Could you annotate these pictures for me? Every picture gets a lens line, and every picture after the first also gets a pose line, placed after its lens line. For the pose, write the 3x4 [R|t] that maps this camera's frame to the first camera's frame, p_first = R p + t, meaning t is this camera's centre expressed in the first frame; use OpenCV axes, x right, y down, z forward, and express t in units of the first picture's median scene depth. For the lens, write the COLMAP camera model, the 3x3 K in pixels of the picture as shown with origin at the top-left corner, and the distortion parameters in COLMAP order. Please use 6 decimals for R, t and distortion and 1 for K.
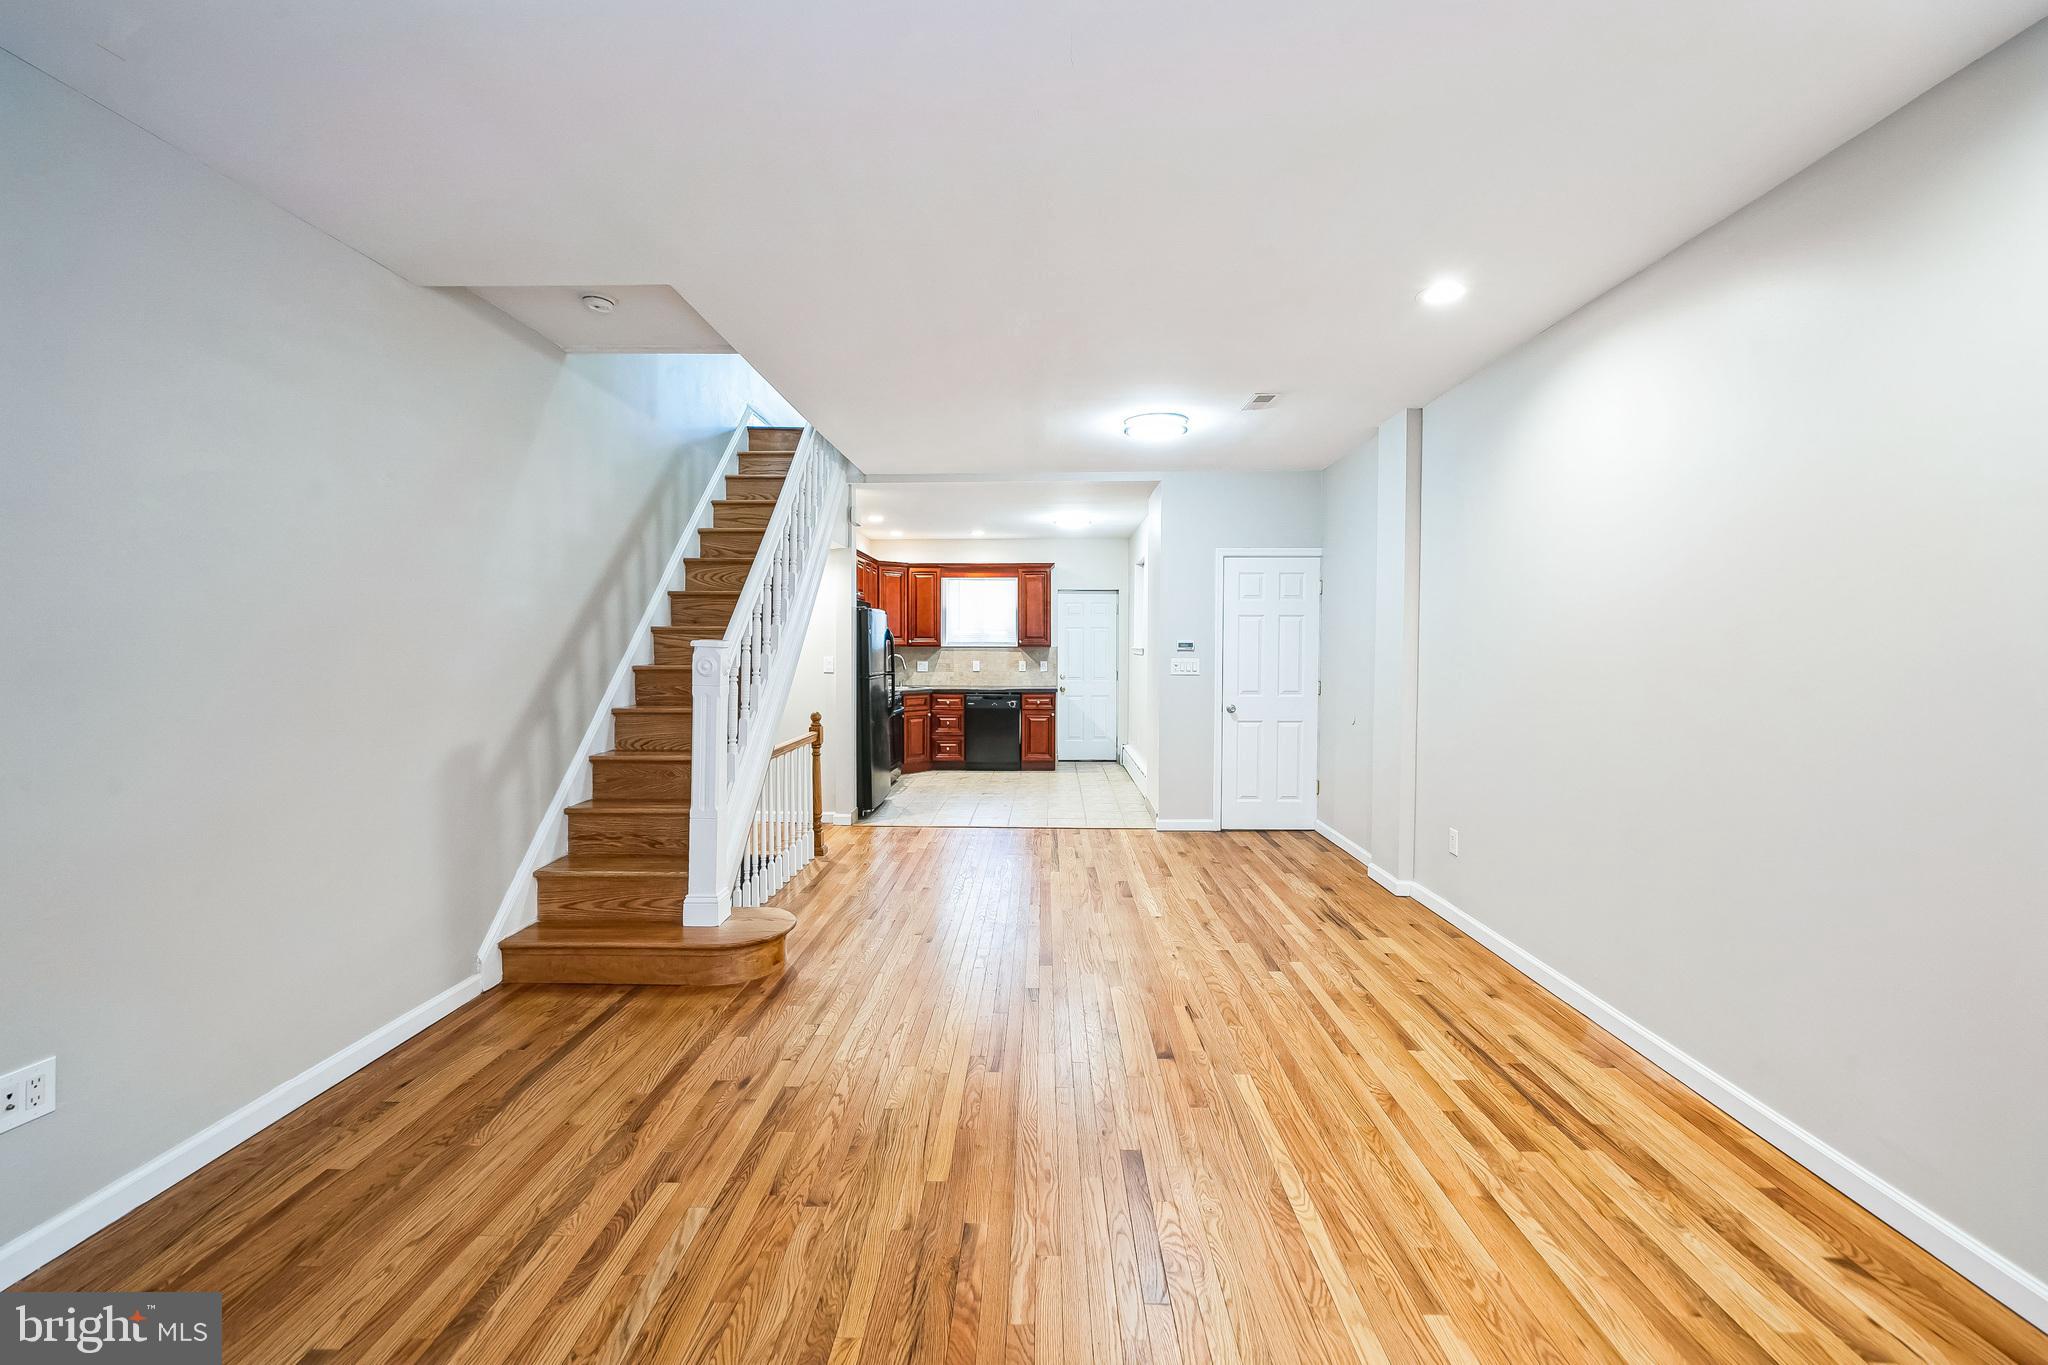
lens RADIAL K [[820.8, 0, 1038.6], [0, 820.8, 664.8], [0, 0, 1]] dist [0.004494, 0.000345]
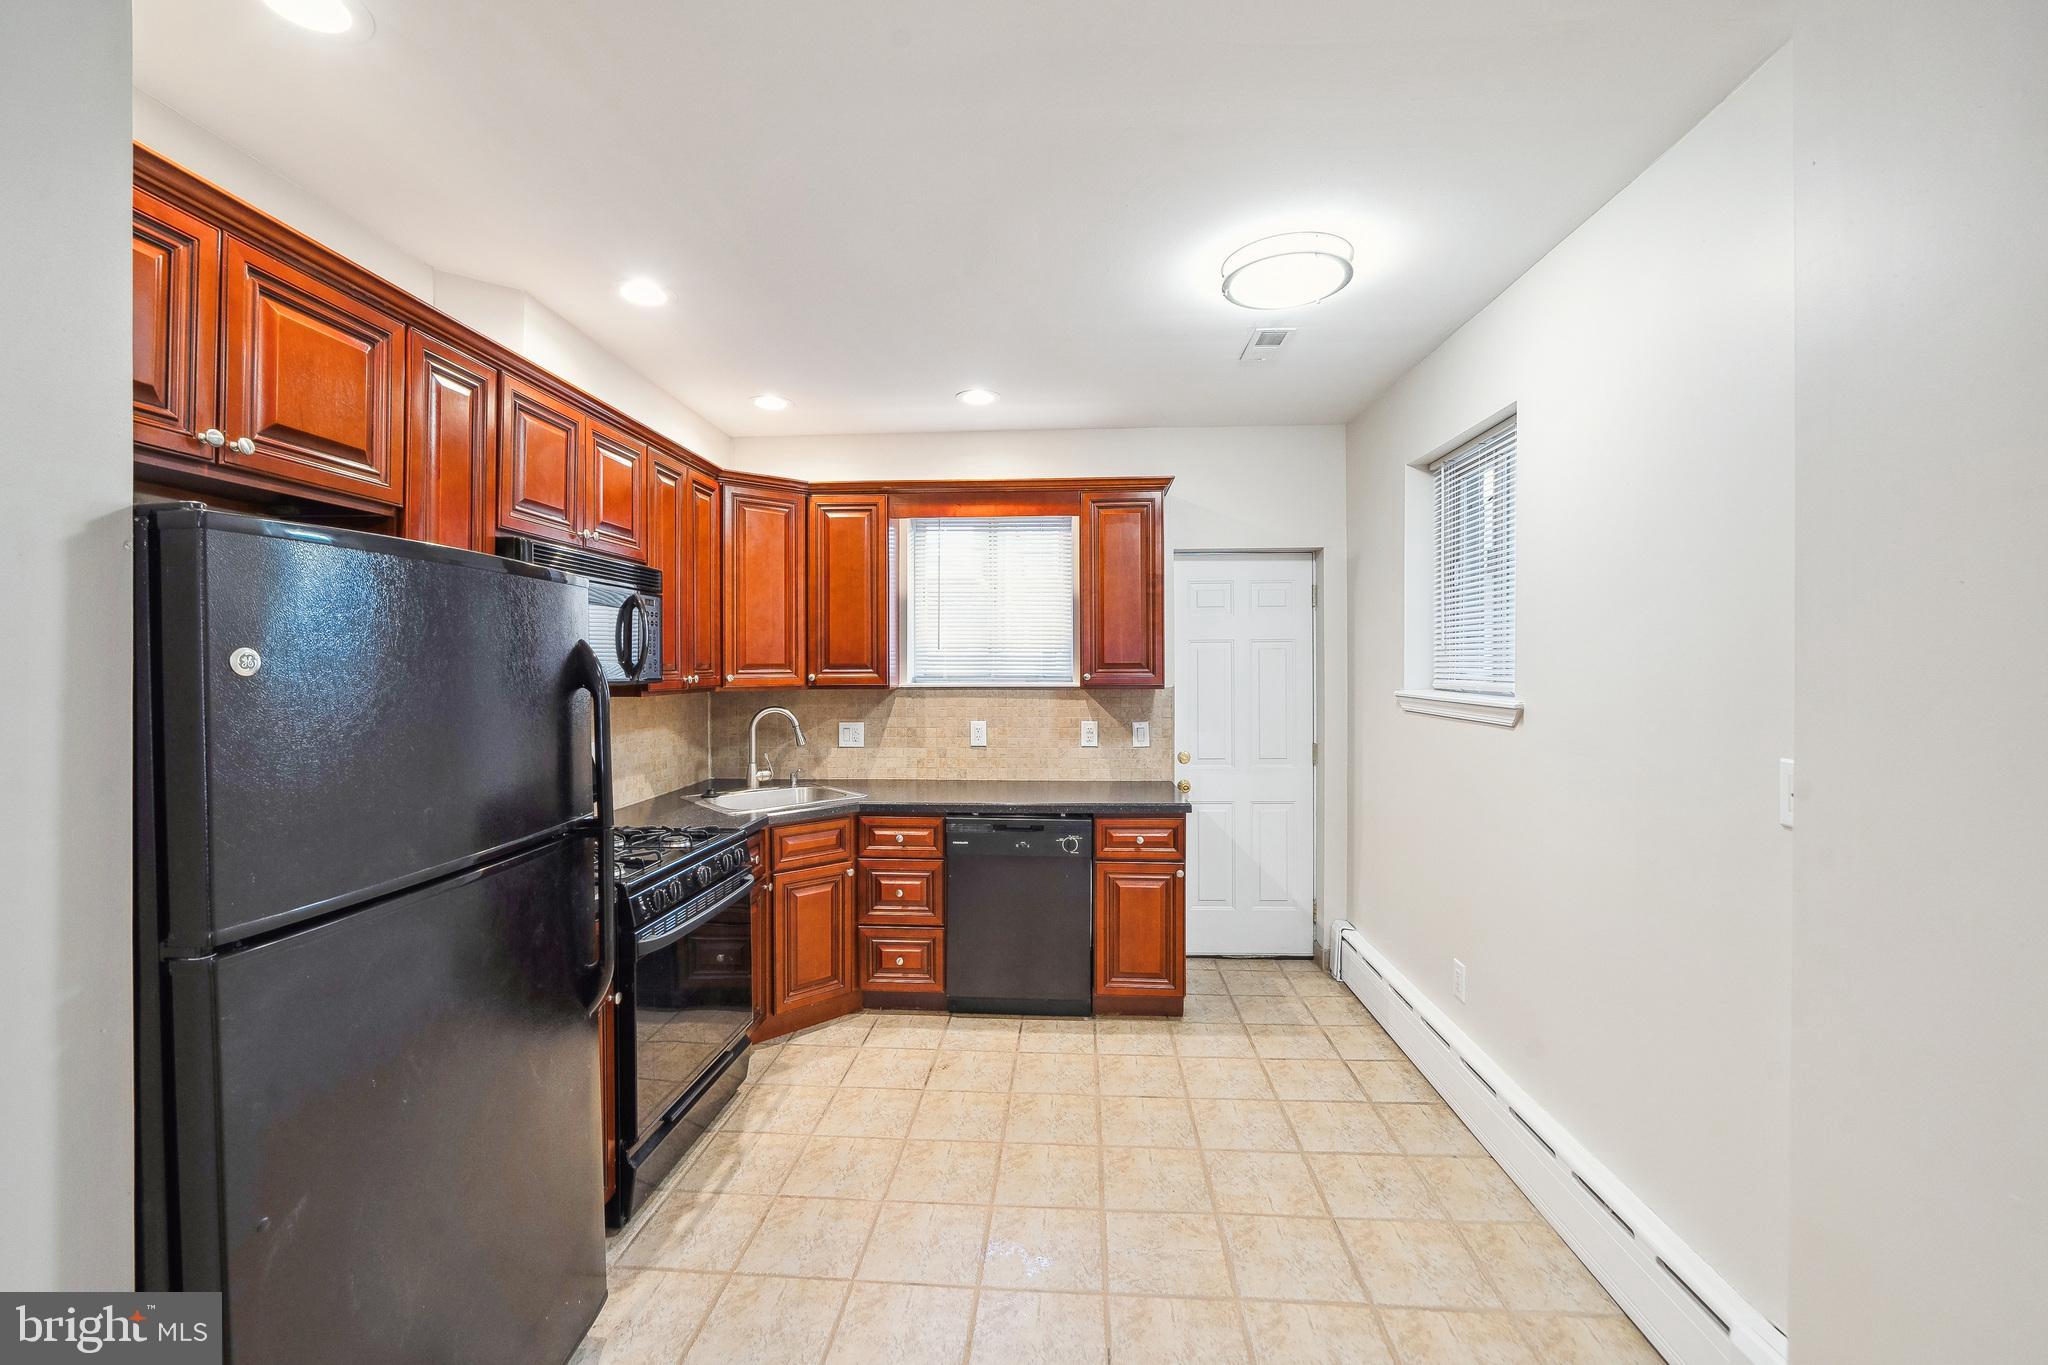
lens RADIAL K [[820.8, 0, 1026.0], [0, 820.8, 676.2], [0, 0, 1]] dist [0.004494, 0.000345]
pose [[0.998477, -0.006186, -0.054829, -0.030354], [0.005643, 0.999934, -0.010050, -0.024775], [0.054888, 0.009725, 0.998445, 0.608580]]
